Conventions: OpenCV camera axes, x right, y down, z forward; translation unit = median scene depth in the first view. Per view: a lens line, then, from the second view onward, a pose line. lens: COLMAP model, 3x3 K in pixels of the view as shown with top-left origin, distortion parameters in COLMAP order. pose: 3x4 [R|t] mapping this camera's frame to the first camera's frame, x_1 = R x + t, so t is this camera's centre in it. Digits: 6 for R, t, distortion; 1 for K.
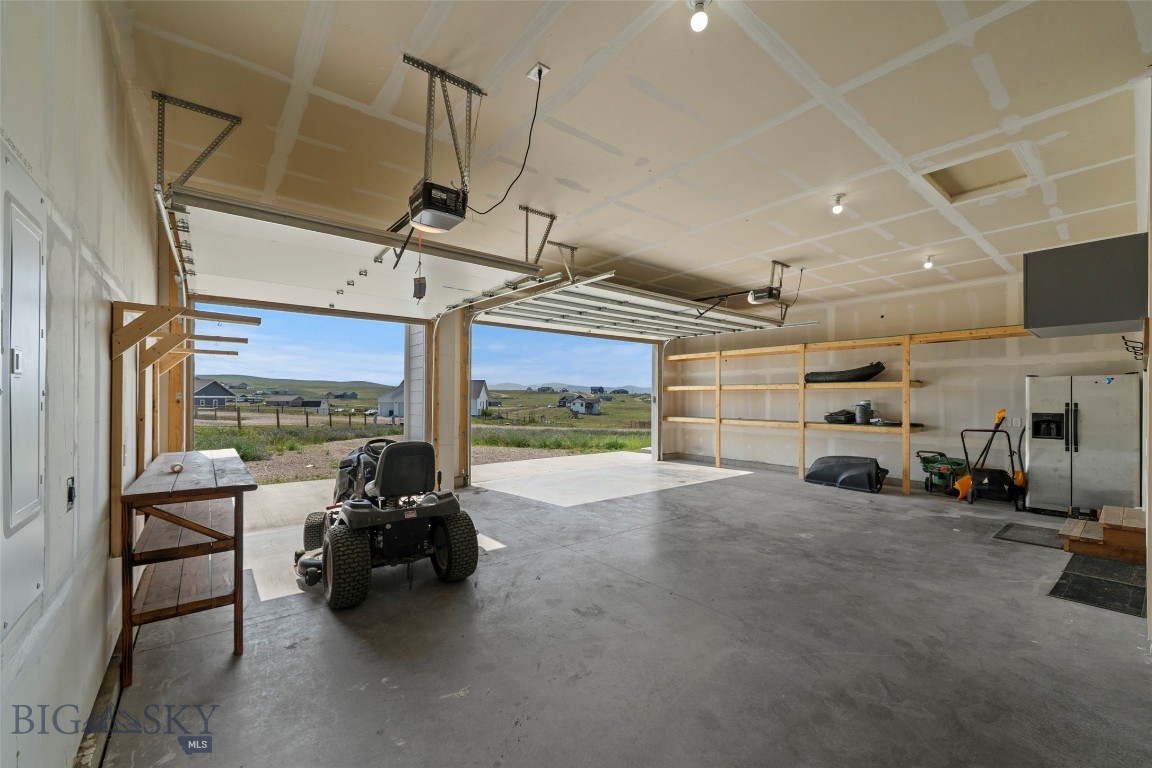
lens RADIAL K [[454.9, 0, 575.0], [0, 454.9, 396.7], [0, 0, 1]] dist [0.001215, 0.000022]
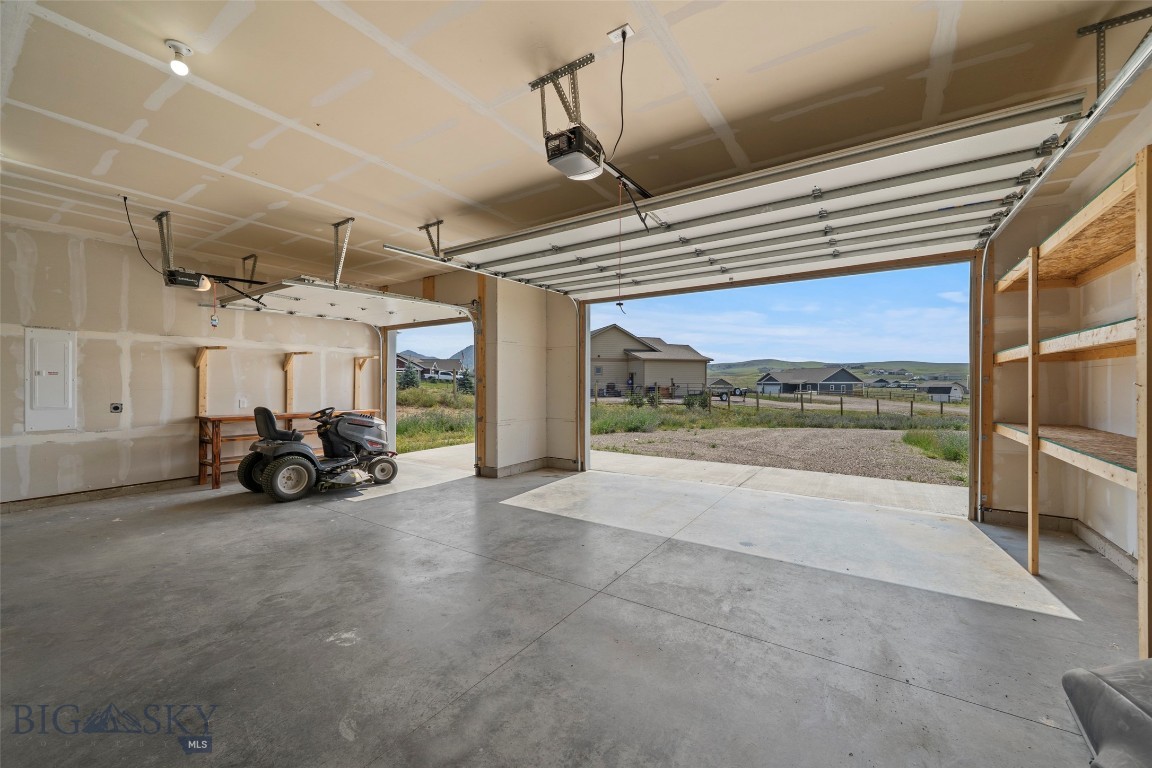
lens RADIAL K [[452.4, 0, 576.0], [0, 452.4, 384.0], [0, 0, 1]] dist [-0.000613, 0.000084]
pose [[0.296470, -0.000879, -0.955042, 1.031131], [0.003891, 0.999992, 0.000288, 0.010577], [0.955034, -0.003801, 0.296471, 1.042323]]
